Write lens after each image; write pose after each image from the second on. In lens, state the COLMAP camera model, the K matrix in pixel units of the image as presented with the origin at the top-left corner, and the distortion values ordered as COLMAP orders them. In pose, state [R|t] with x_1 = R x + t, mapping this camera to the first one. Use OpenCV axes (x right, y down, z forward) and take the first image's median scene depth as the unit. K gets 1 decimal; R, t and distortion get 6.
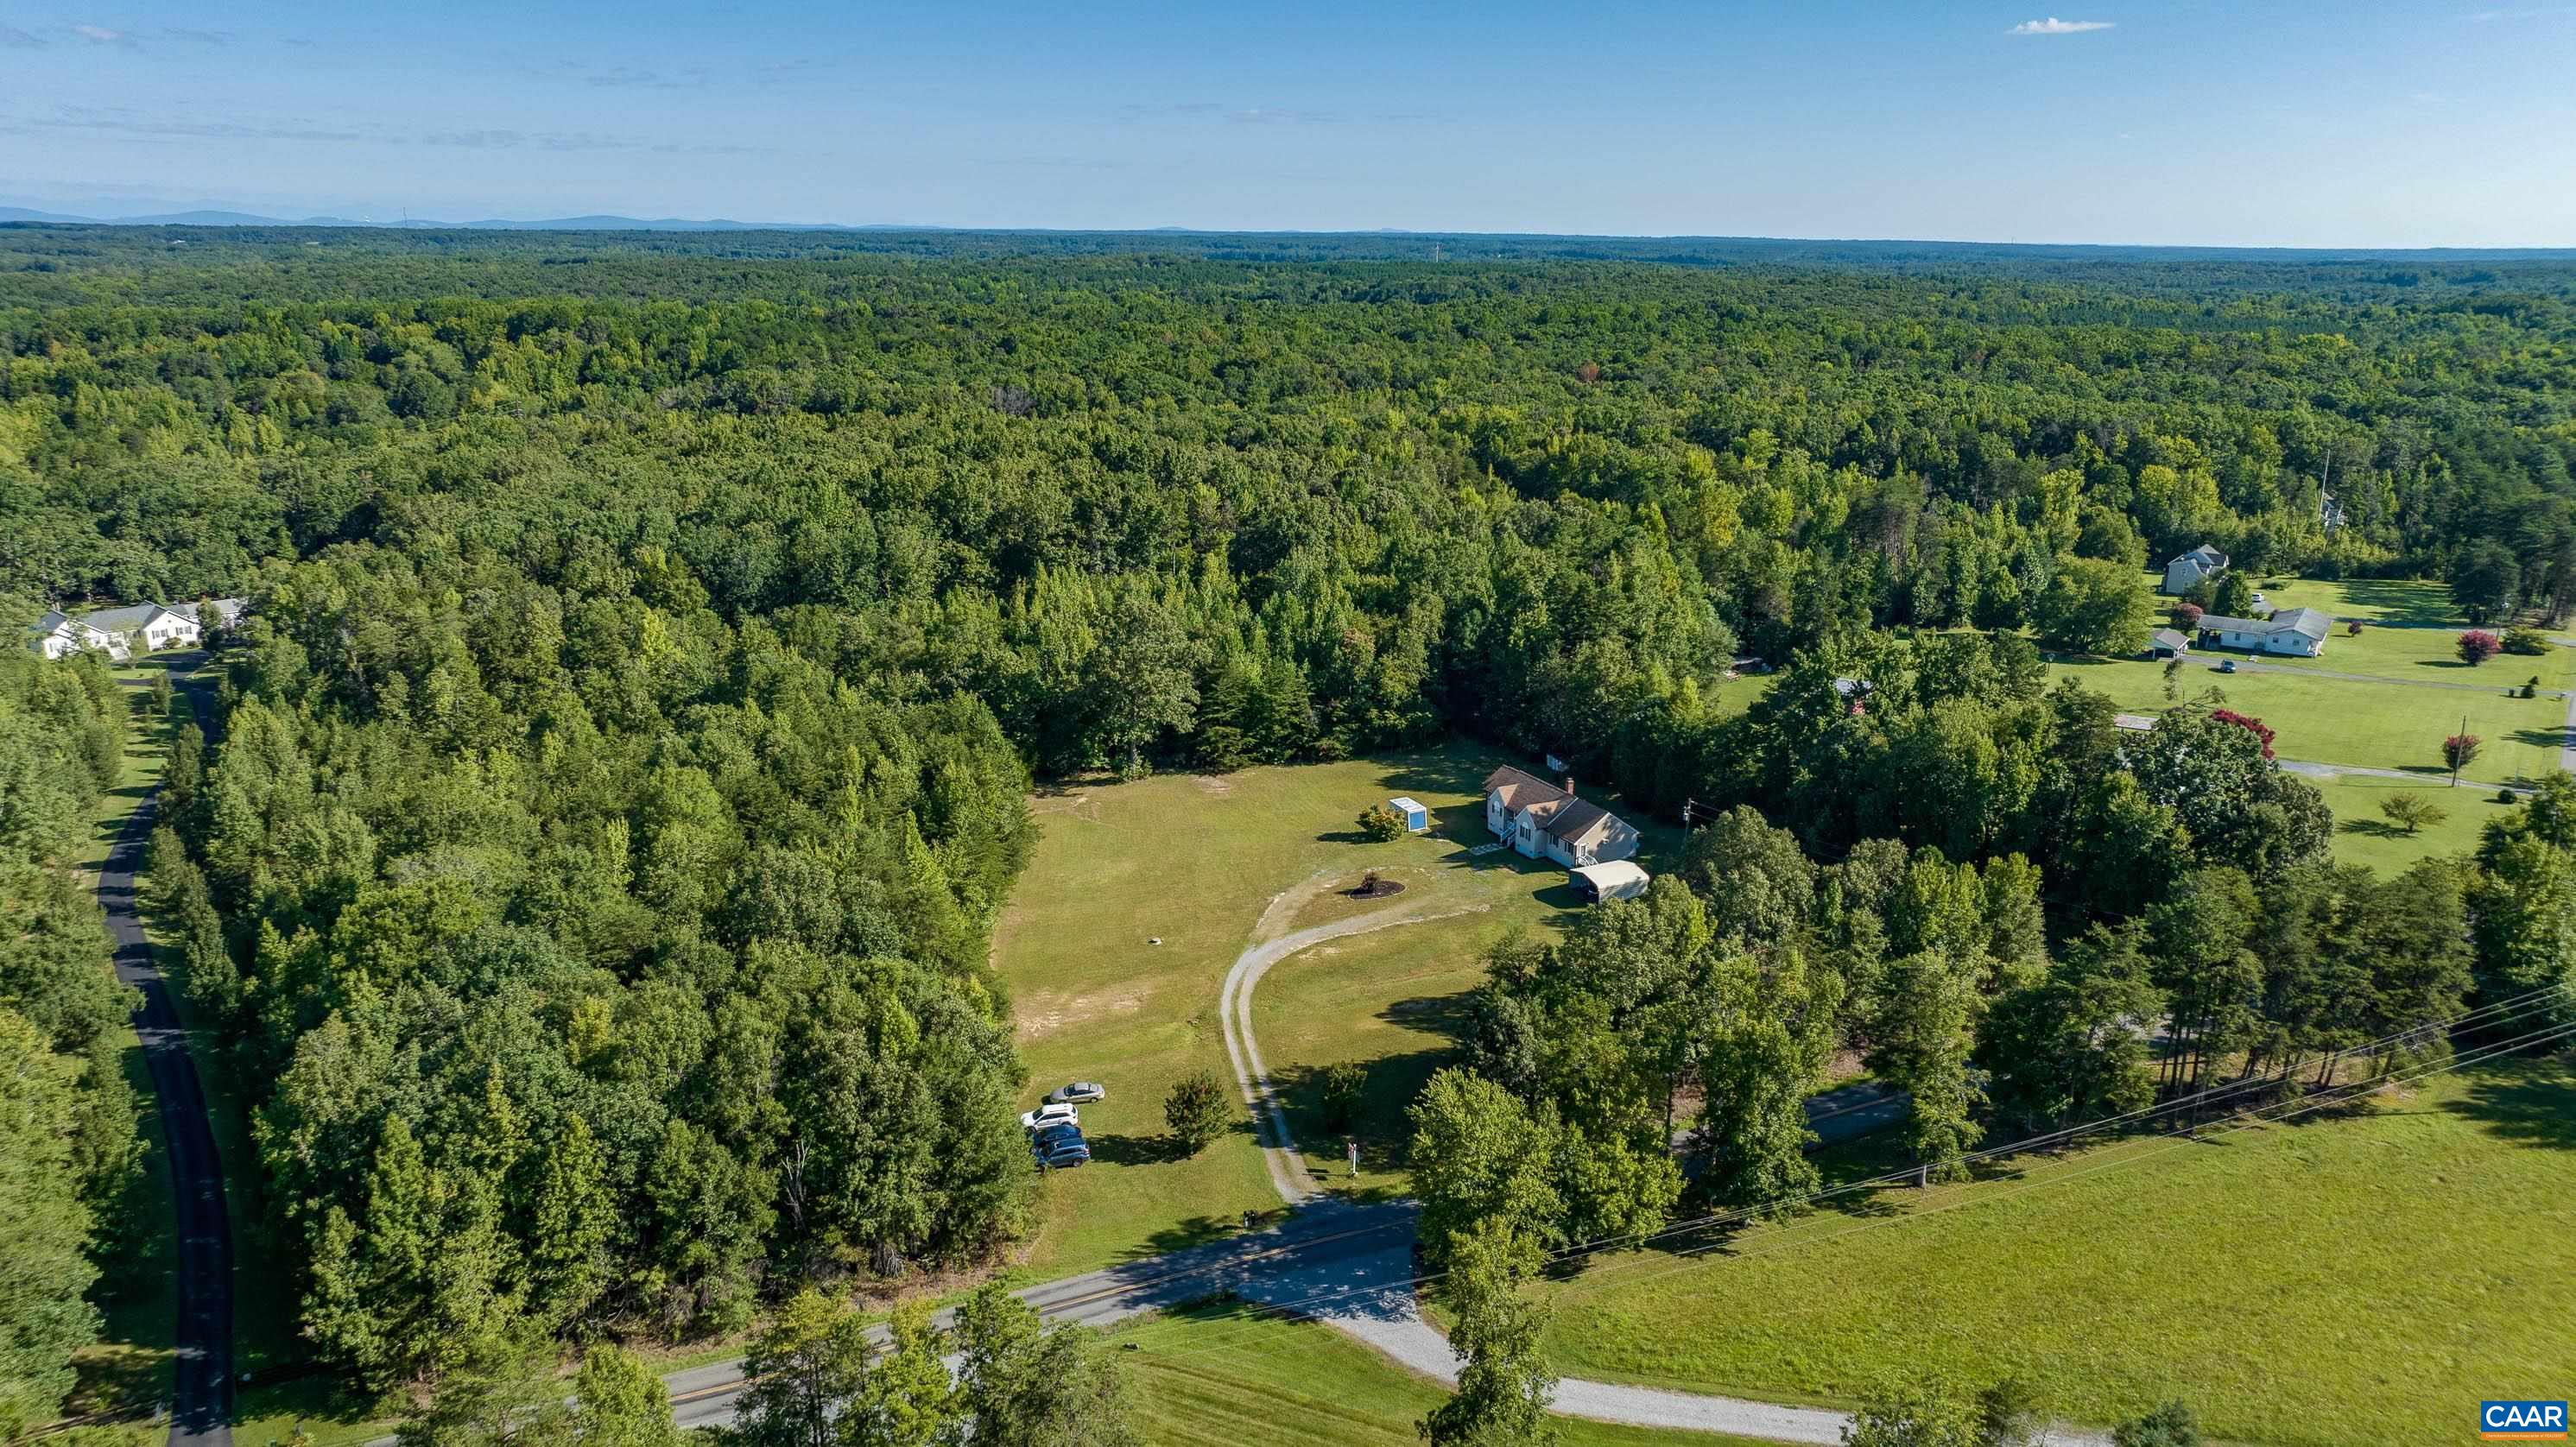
lens RADIAL K [[1823.3, 0, 1288.0], [0, 1823.3, 723.5], [0, 0, 1]] dist [-0.028600, 0.047848]
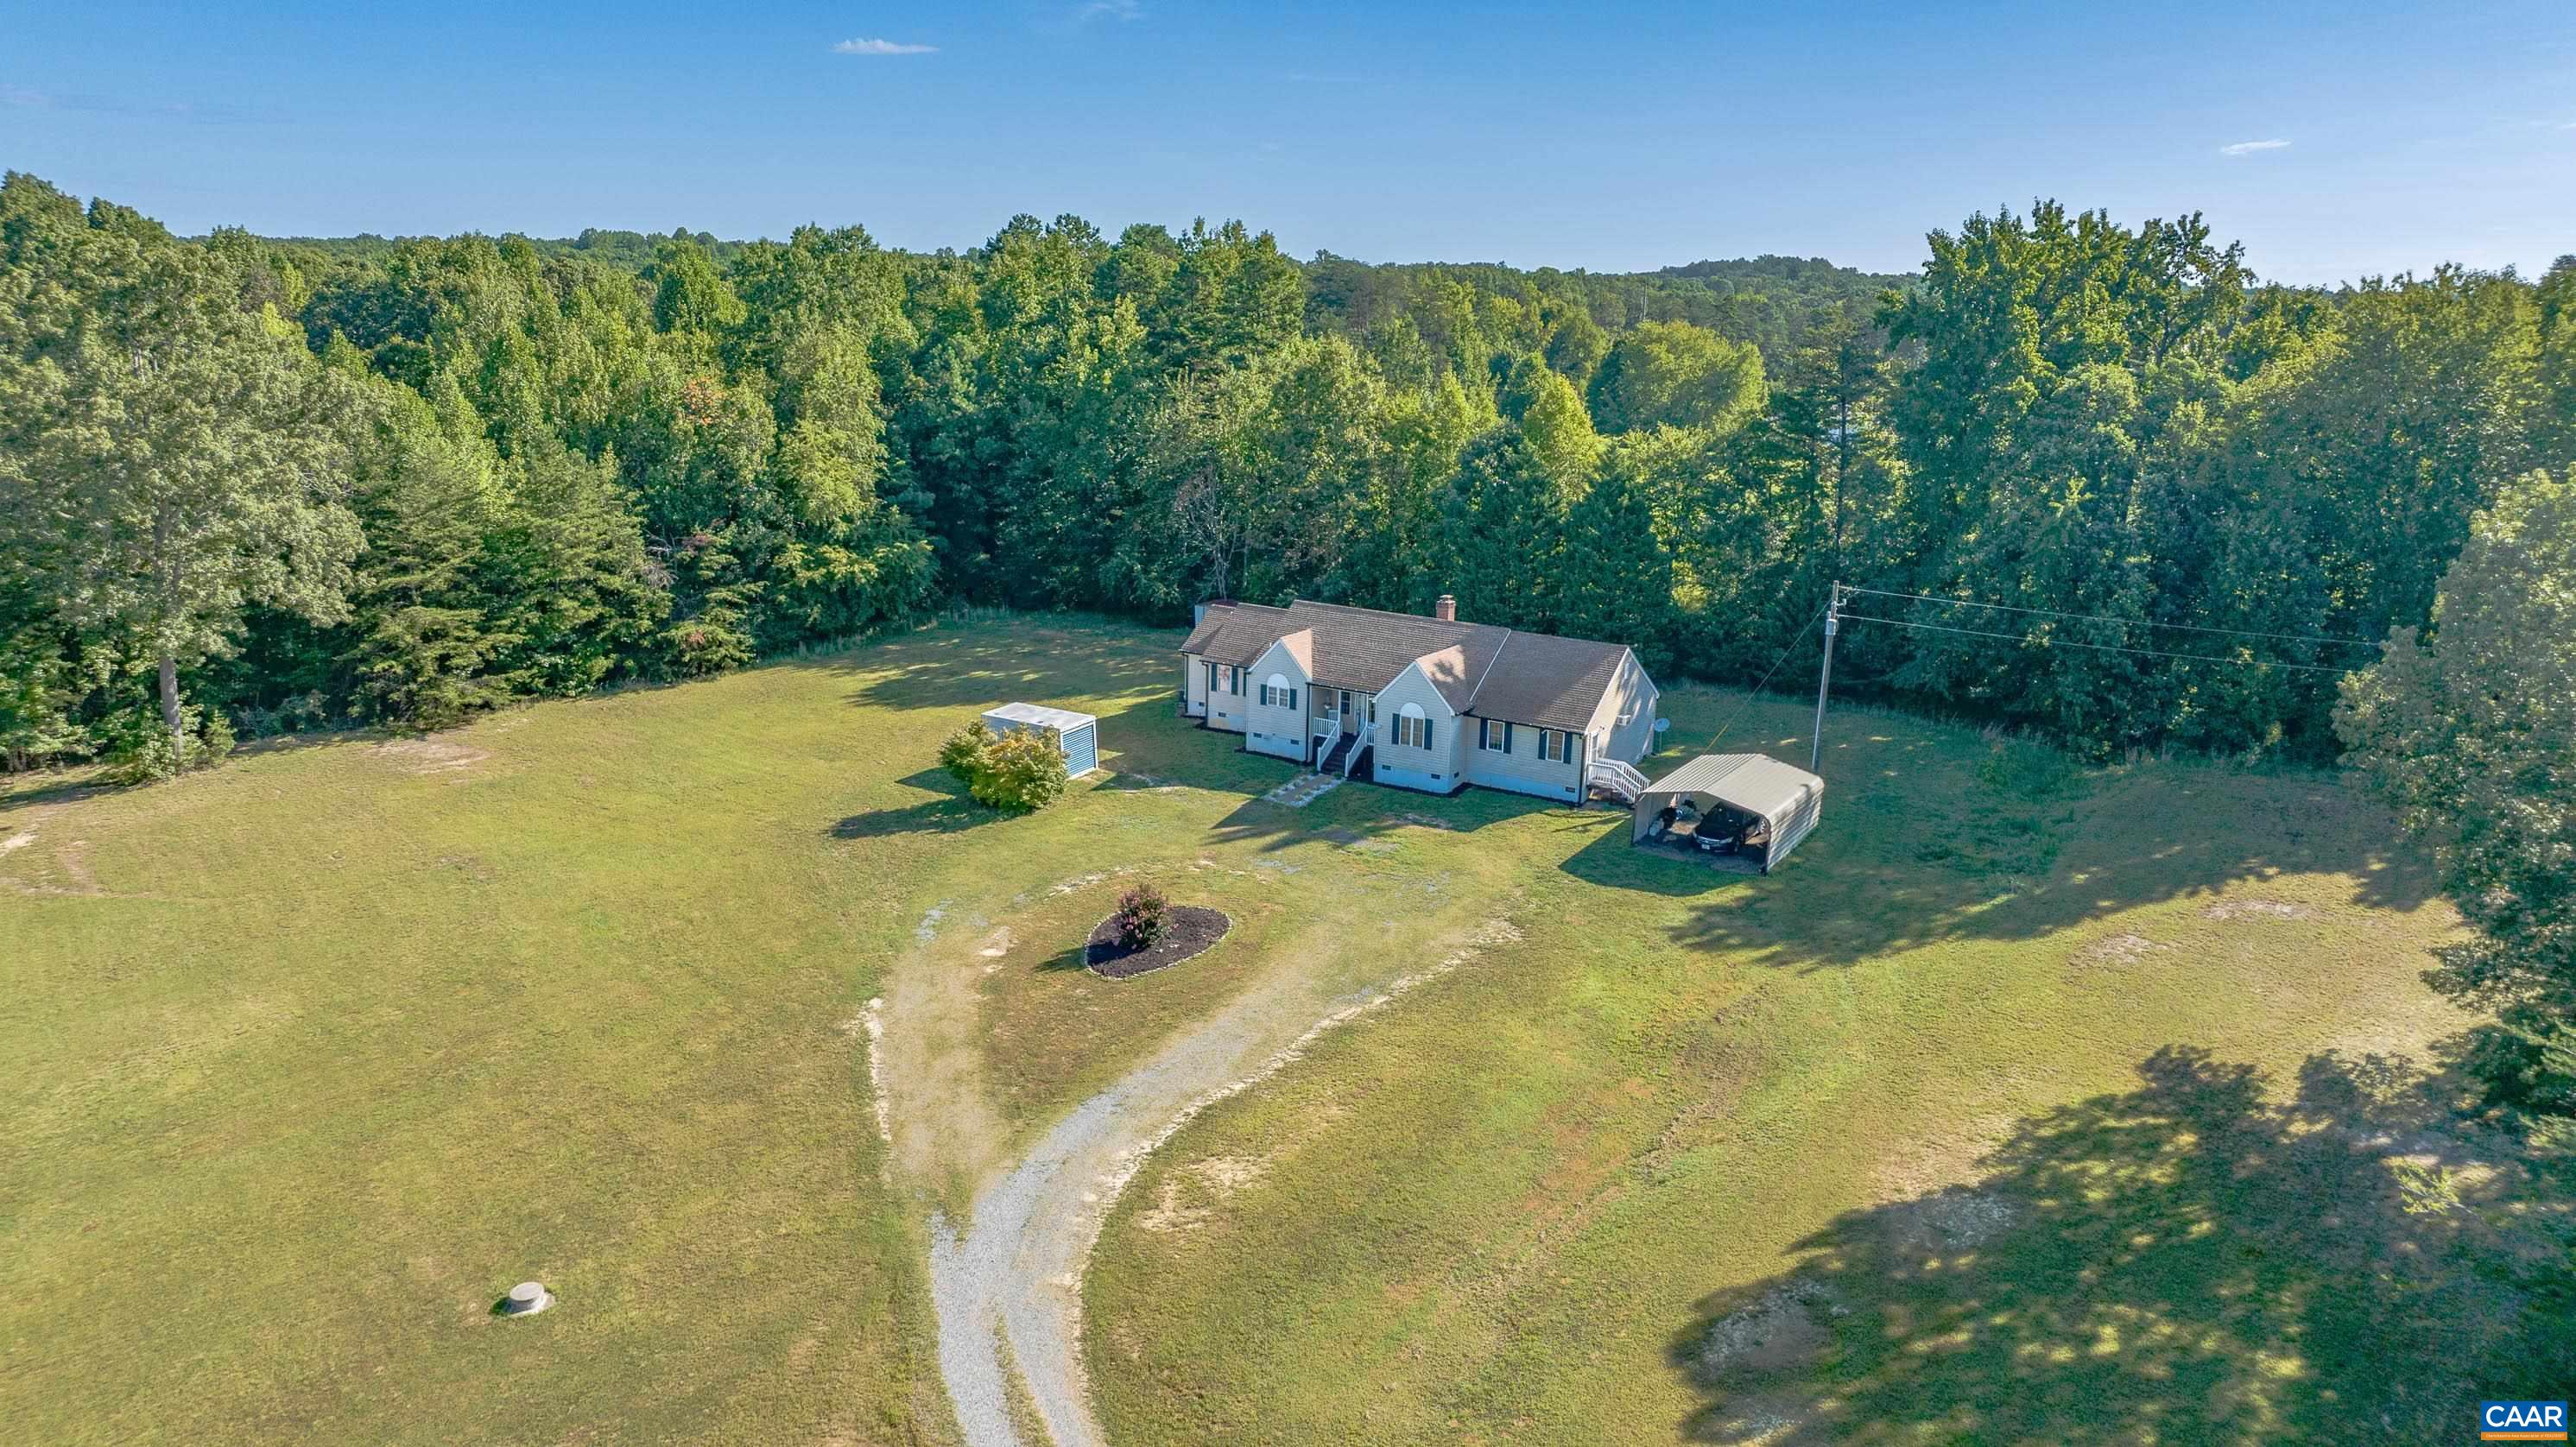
lens RADIAL K [[1797.8, 0, 1322.8], [0, 1797.8, 725.5], [0, 0, 1]] dist [-0.007390, -0.002137]
pose [[0.812881, -0.112330, 0.571494, -0.100855], [0.116565, 0.992750, 0.029331, 0.037100], [-0.570645, 0.042774, 0.820082, 0.580203]]
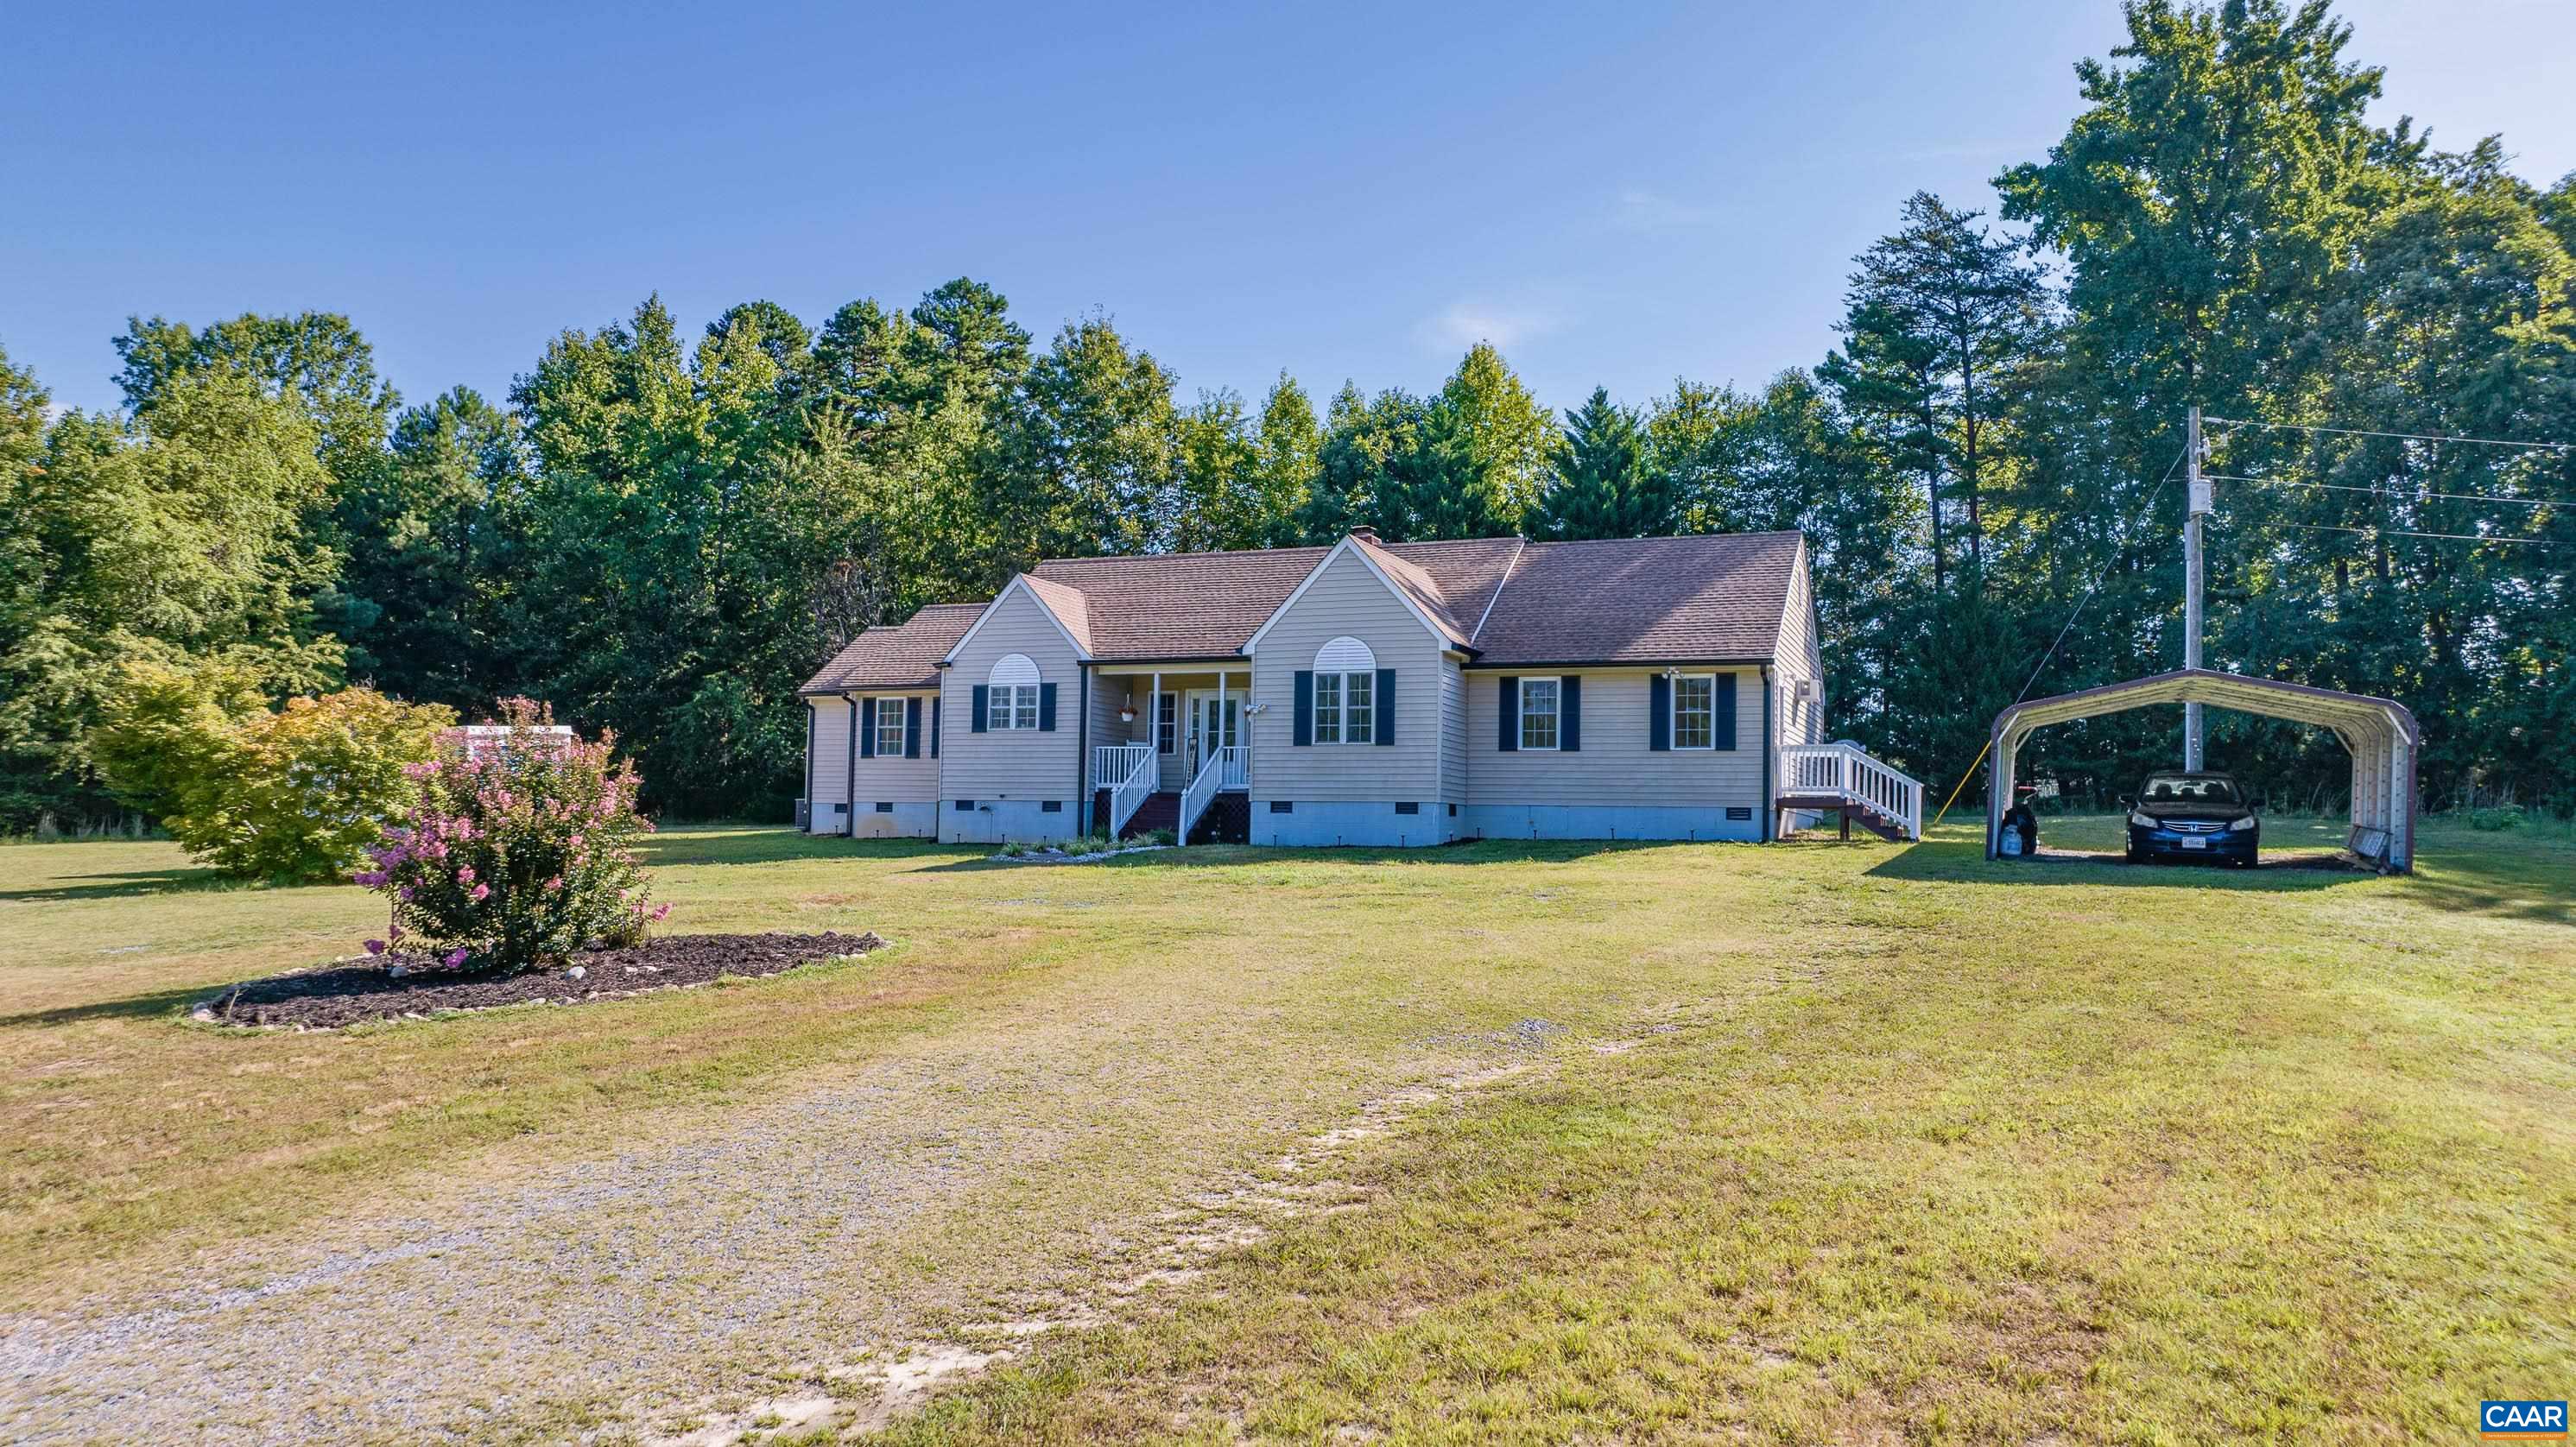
lens RADIAL K [[1823.3, 0, 1288.0], [0, 1823.3, 723.5], [0, 0, 1]] dist [-0.028600, 0.047848]
pose [[0.713745, 0.073368, 0.696552, -0.000103], [0.154619, 0.953458, -0.258864, 0.086708], [-0.683126, 0.292463, 0.669182, 0.750548]]
